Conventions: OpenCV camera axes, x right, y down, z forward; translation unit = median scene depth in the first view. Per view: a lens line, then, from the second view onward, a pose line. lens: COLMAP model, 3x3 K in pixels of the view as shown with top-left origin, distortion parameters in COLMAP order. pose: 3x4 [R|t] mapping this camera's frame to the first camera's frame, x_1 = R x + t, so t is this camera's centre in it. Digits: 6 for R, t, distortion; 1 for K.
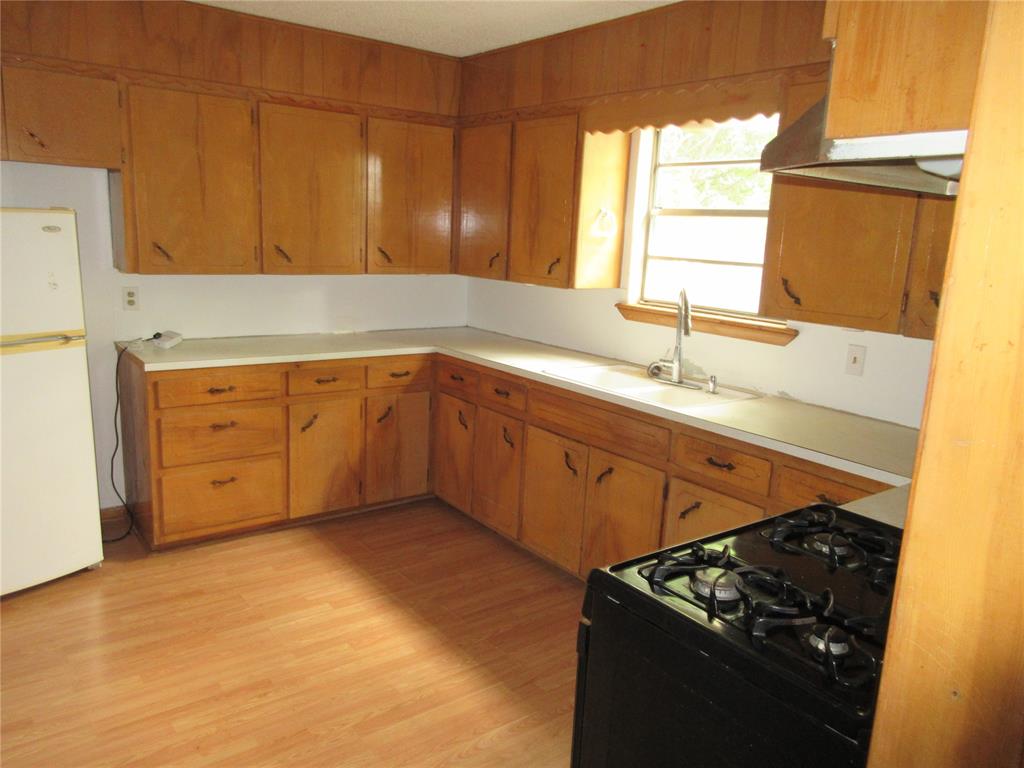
lens RADIAL K [[759.8, 0, 512.0], [0, 759.8, 381.3], [0, 0, 1]] dist [0.002558, 0.001960]
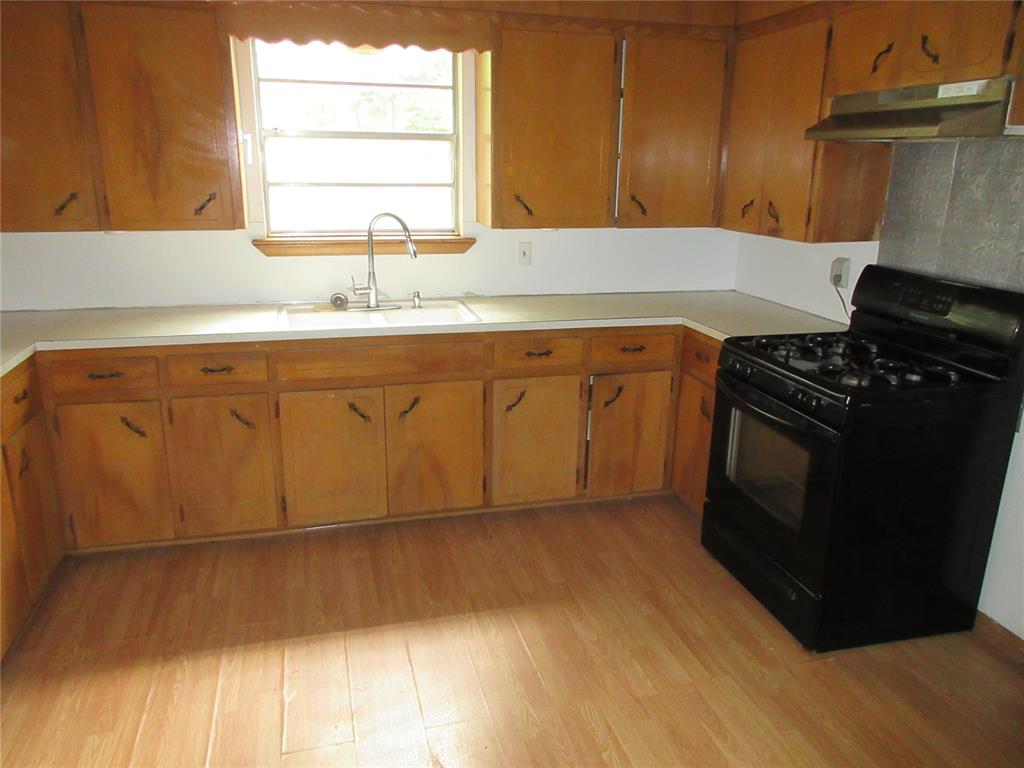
lens RADIAL K [[759.8, 0, 509.9], [0, 759.8, 388.7], [0, 0, 1]] dist [0.002558, 0.001960]
pose [[0.392109, -0.302663, 0.868703, -0.638272], [0.186542, 0.950867, 0.247090, -0.114138], [-0.900807, 0.065163, 0.429303, 0.411939]]
